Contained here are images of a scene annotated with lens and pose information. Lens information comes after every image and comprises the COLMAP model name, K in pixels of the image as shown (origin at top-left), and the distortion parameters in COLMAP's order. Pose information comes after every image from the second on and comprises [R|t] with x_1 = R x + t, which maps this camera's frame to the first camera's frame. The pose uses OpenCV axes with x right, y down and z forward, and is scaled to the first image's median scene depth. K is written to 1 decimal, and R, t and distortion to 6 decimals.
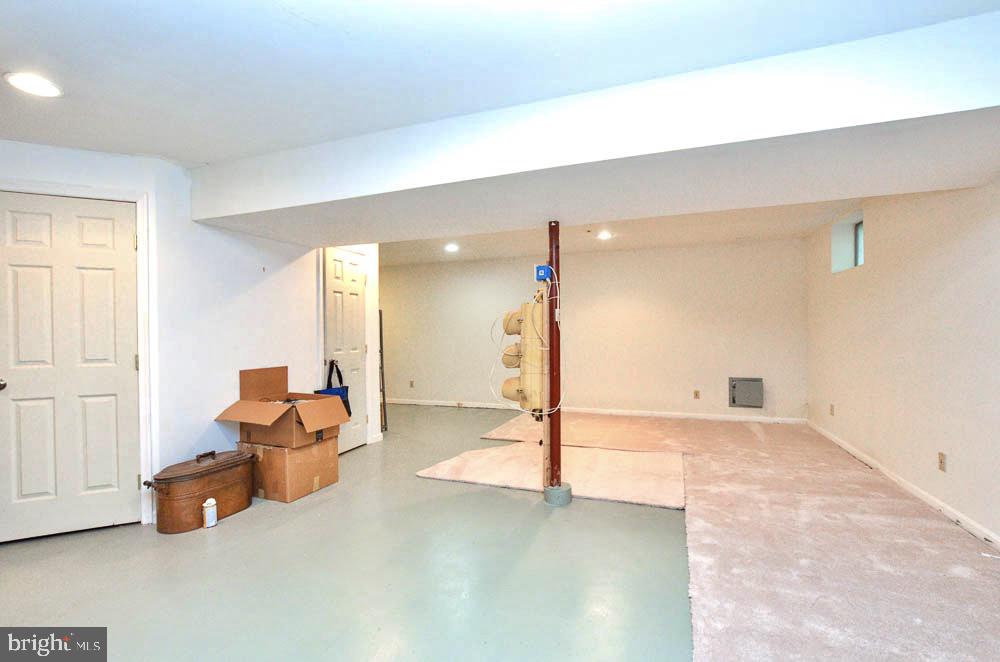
lens RADIAL K [[439.9, 0, 503.0], [0, 439.9, 334.7], [0, 0, 1]] dist [-0.015070, 0.001696]
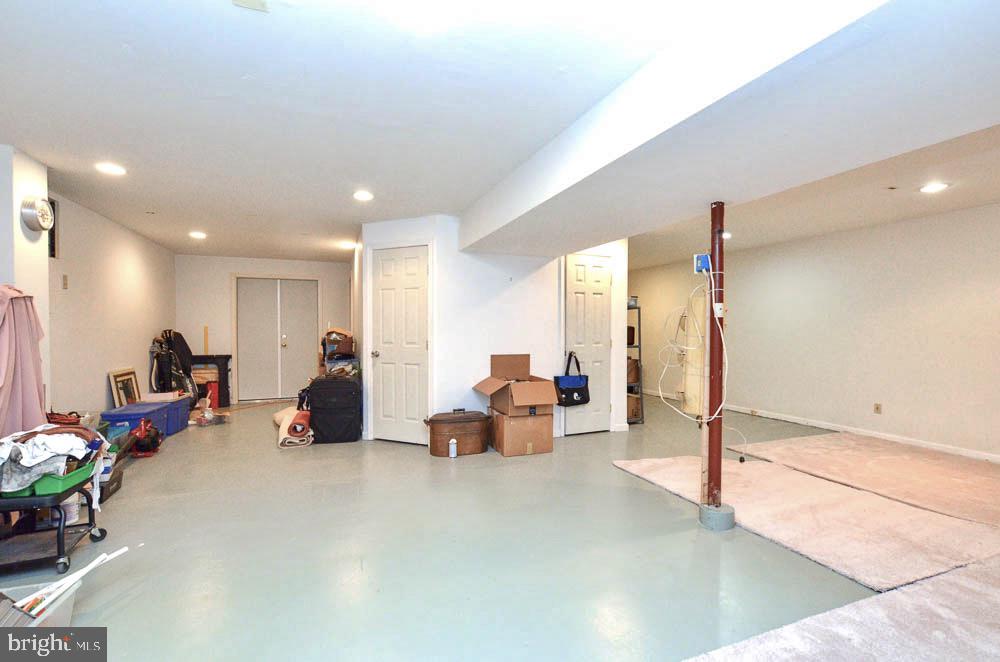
lens RADIAL K [[441.2, 0, 500.0], [0, 441.2, 331.0], [0, 0, 1]] dist [-0.009302, 0.000153]
pose [[0.672021, 0.015325, -0.740374, 0.443952], [-0.014663, 0.999865, 0.007386, -0.003099], [0.740387, 0.005893, 0.672155, 0.091225]]
